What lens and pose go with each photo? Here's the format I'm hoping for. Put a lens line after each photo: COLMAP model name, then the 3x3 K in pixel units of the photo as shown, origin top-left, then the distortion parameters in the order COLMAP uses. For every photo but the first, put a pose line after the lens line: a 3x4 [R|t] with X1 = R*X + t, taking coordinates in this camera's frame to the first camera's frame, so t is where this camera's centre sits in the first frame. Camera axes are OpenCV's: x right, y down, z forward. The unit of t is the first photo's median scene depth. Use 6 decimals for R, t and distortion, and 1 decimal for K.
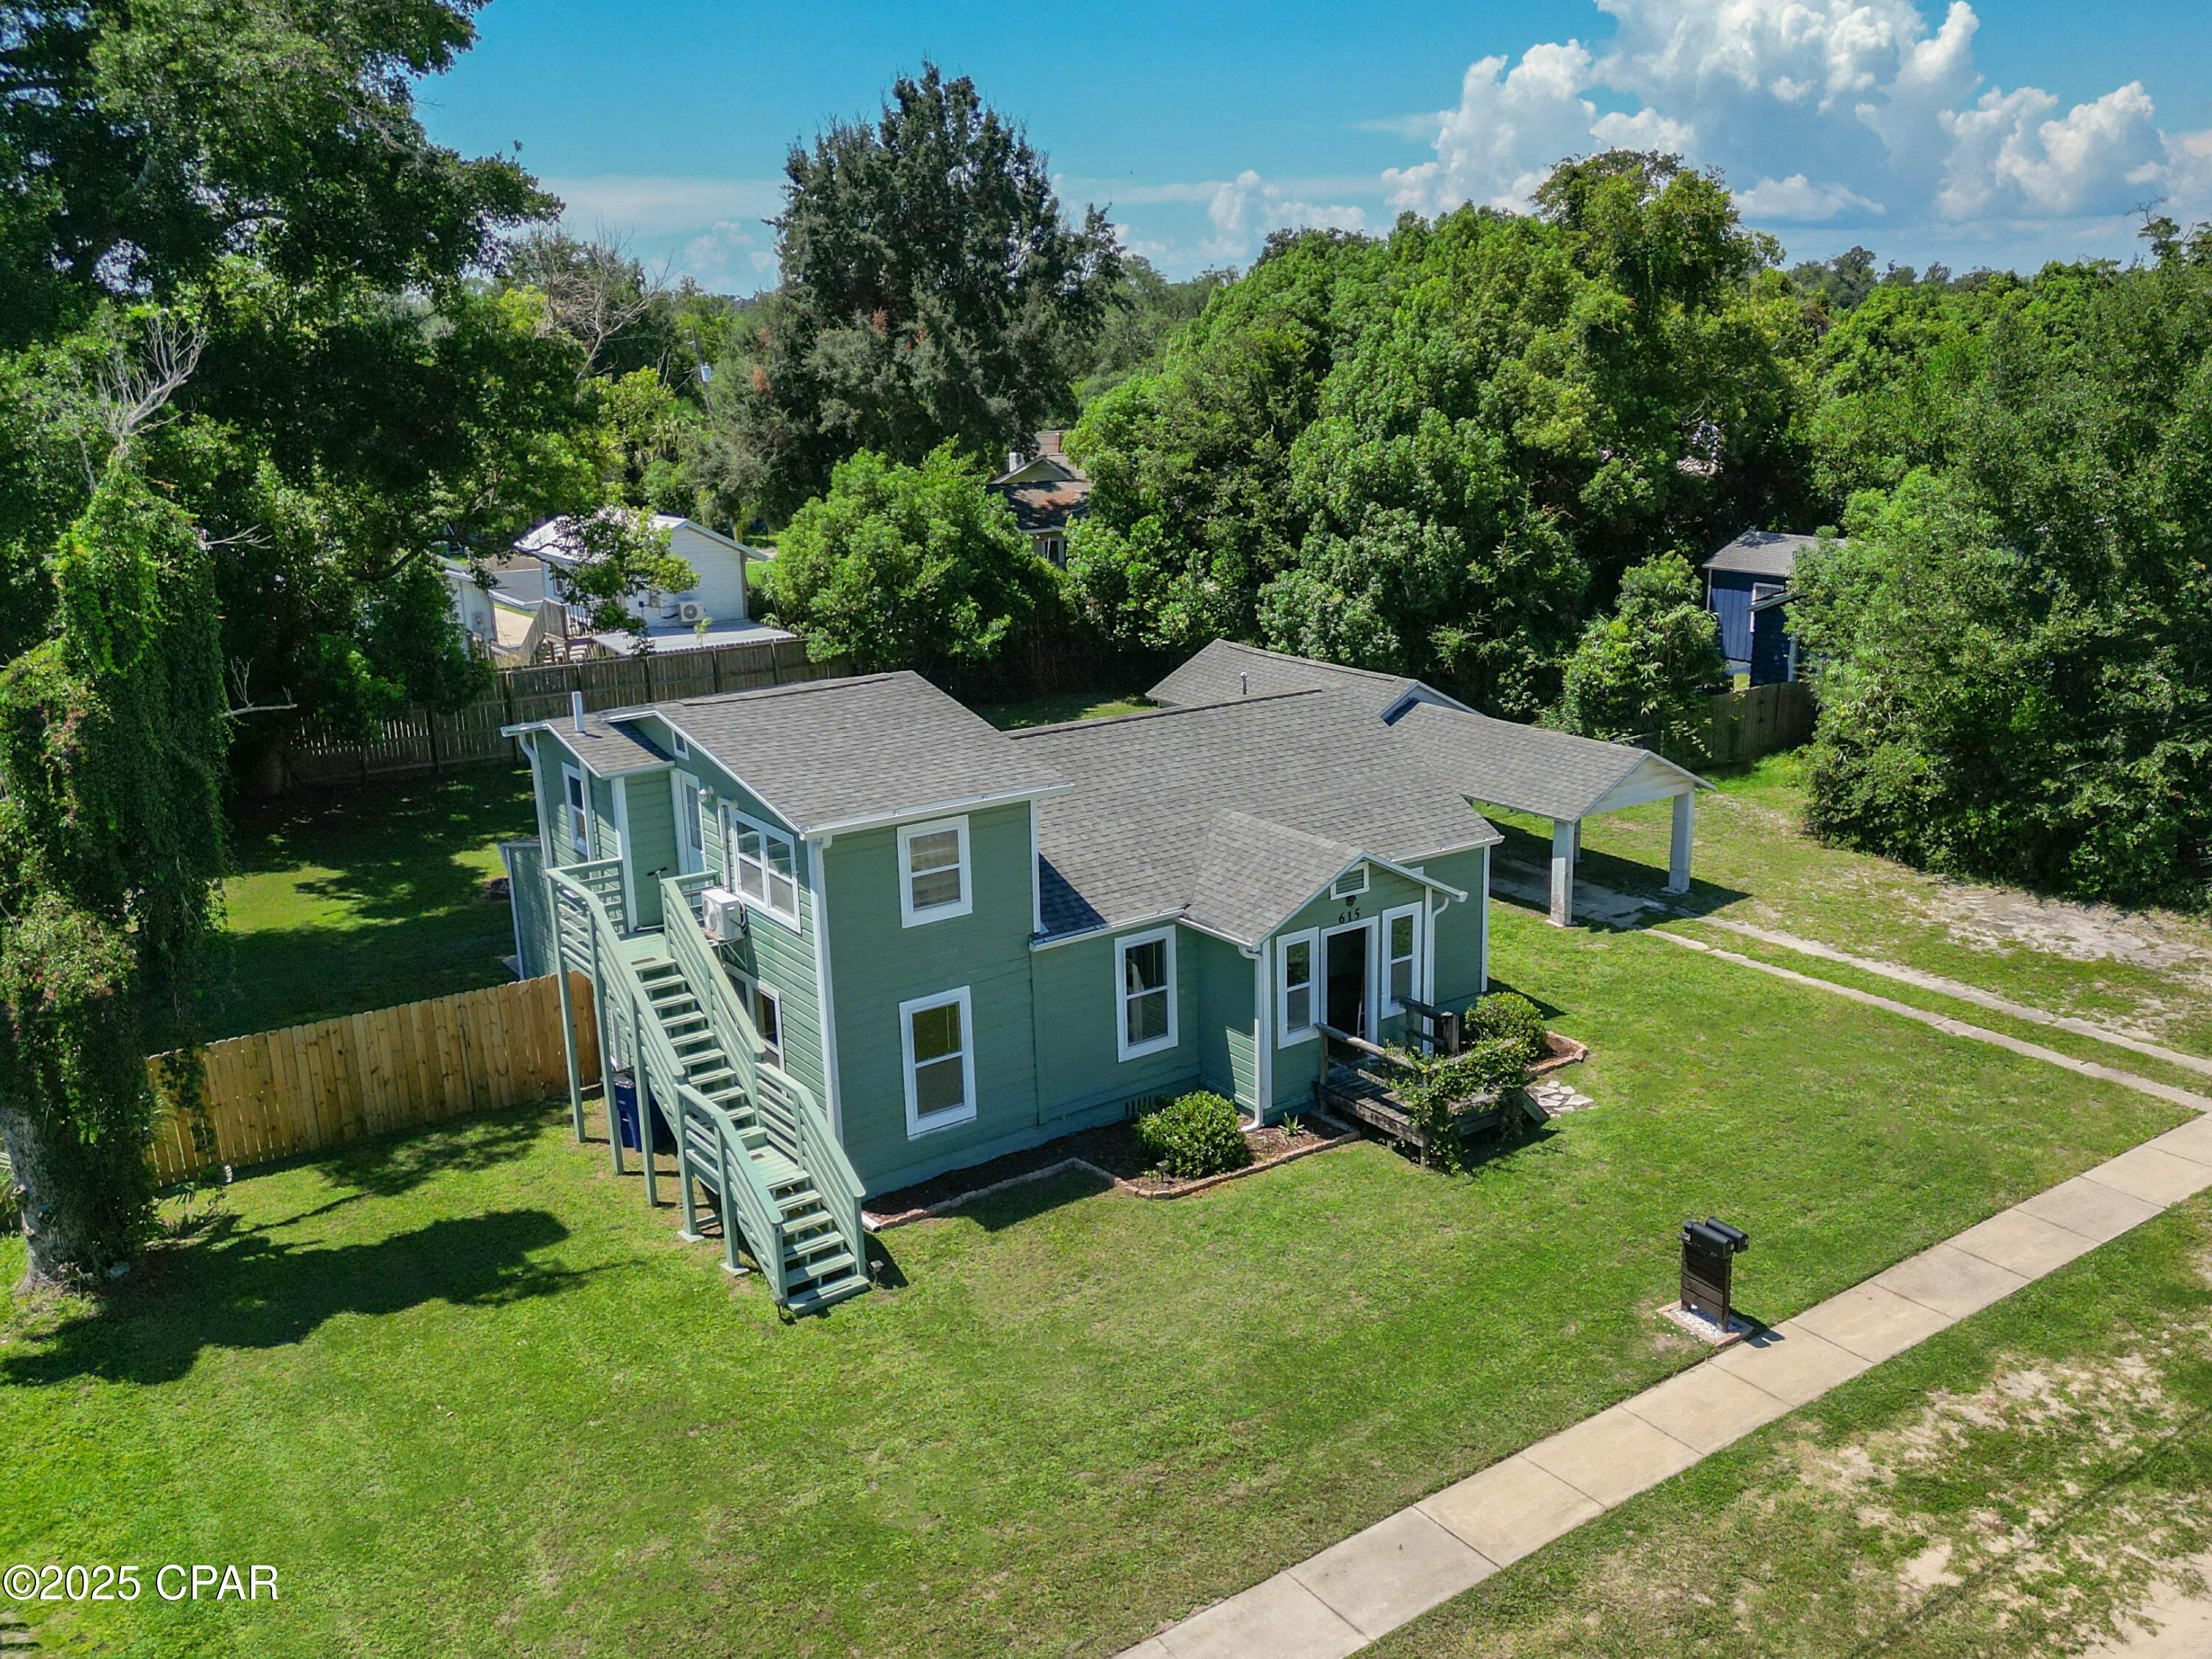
lens RADIAL K [[1836.9, 0, 1110.9], [0, 1836.9, 818.8], [0, 0, 1]] dist [0.053098, -0.012020]
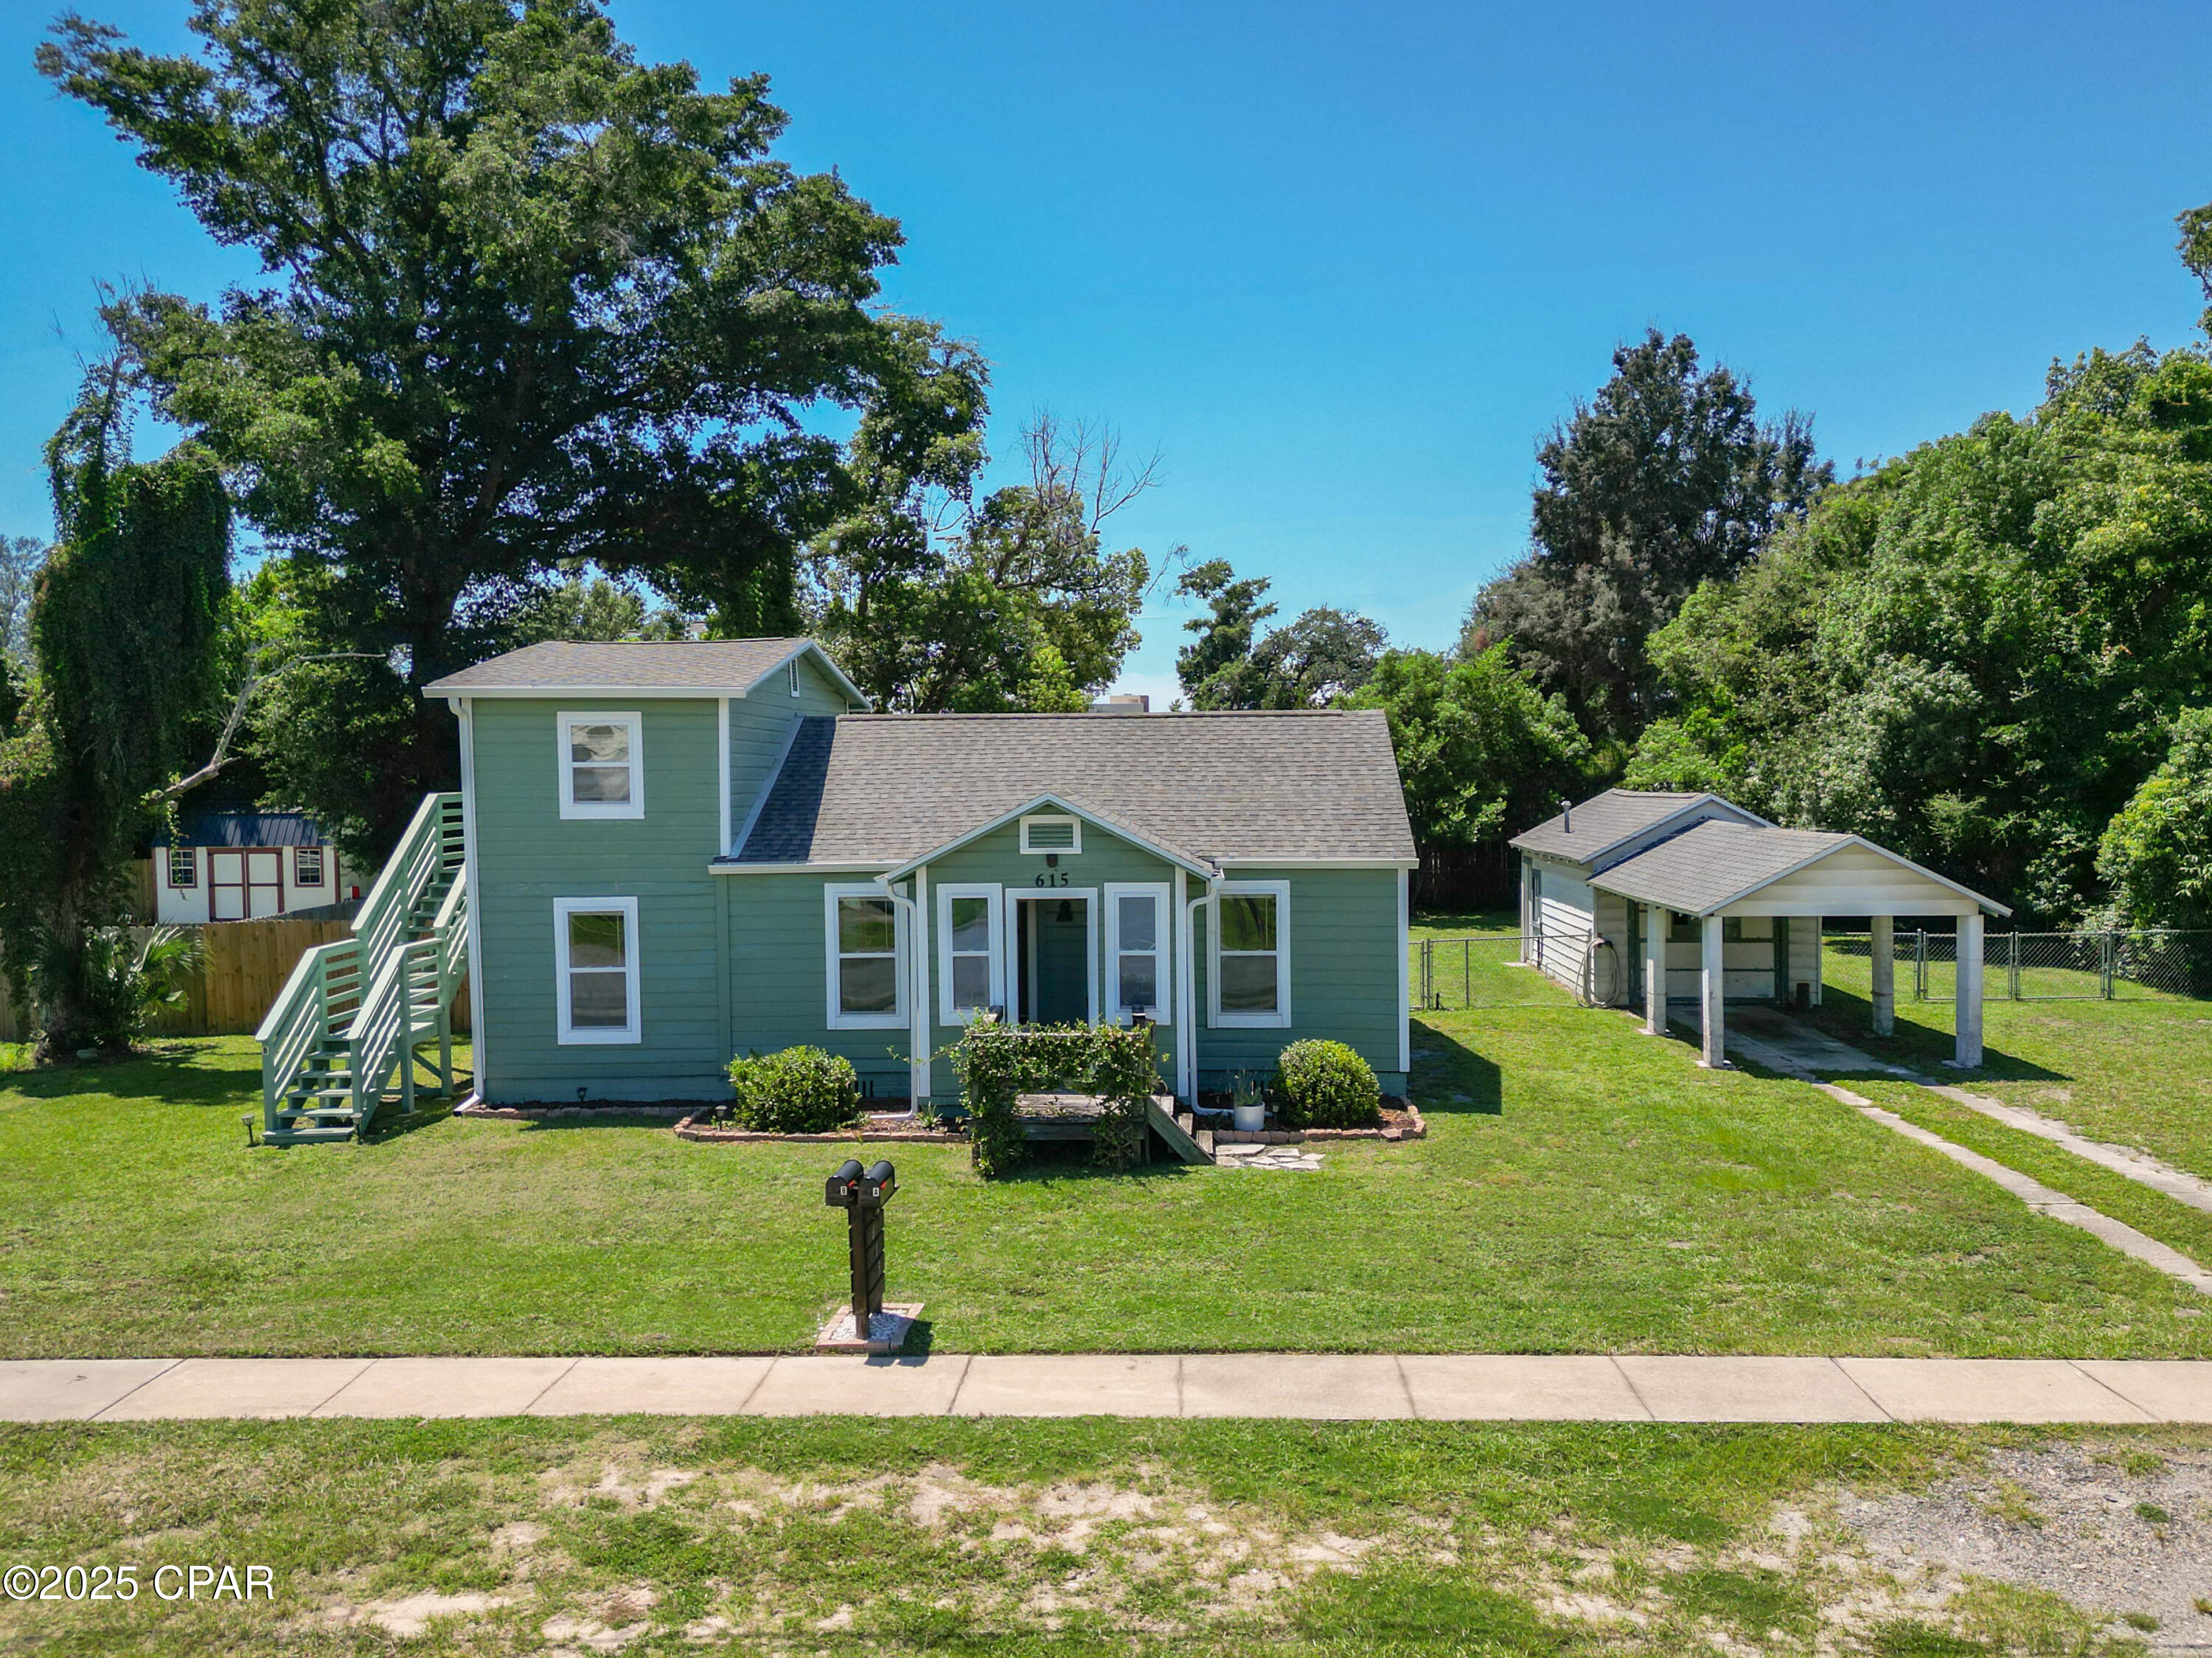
lens RADIAL K [[1632.4, 0, 1094.1], [0, 1632.4, 840.8], [0, 0, 1]] dist [0.025739, 0.003884]
pose [[0.798699, 0.042954, -0.600196, 0.587321], [-0.159712, 0.976806, -0.142626, 0.138091], [0.580149, 0.209774, 0.787034, 0.441094]]
